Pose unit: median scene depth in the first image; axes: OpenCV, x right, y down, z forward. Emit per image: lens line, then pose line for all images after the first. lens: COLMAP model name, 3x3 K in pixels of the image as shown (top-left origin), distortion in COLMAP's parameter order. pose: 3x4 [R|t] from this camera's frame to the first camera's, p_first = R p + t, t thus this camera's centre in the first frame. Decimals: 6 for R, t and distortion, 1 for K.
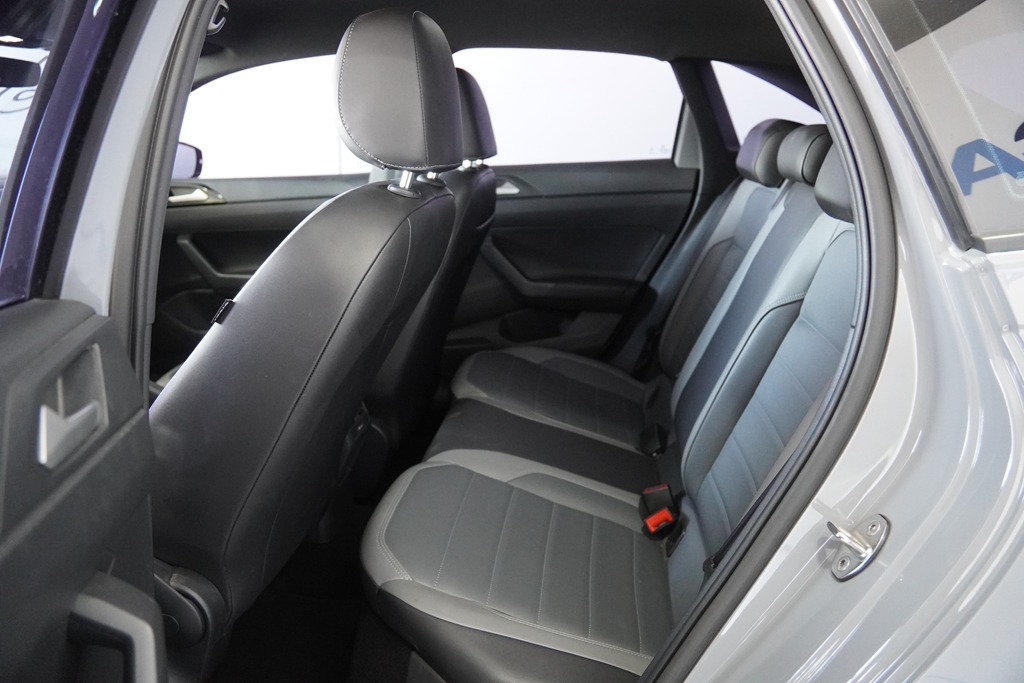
lens RADIAL K [[771.9, 0, 512.0], [0, 771.9, 341.5], [0, 0, 1]] dist [-0.137460, 0.100683]
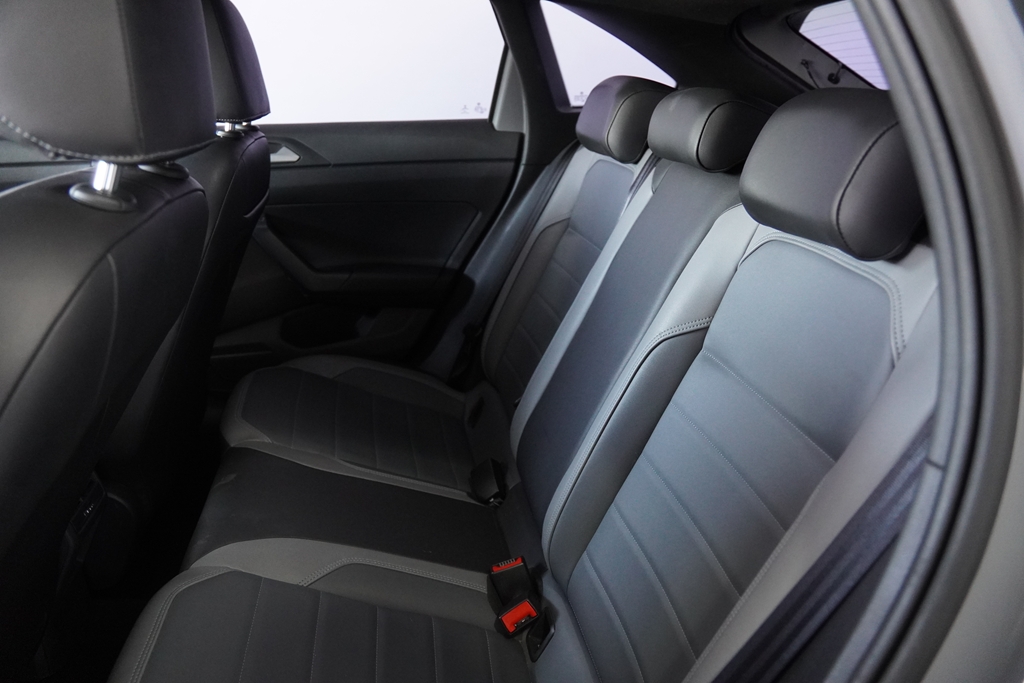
lens RADIAL K [[771.9, 0, 512.0], [0, 771.9, 341.5], [0, 0, 1]] dist [-0.137460, 0.100683]
pose [[0.959533, -0.048188, 0.277442, -0.007831], [0.029998, 0.997135, 0.069442, -0.072594], [-0.279993, -0.058309, 0.958230, 0.239679]]
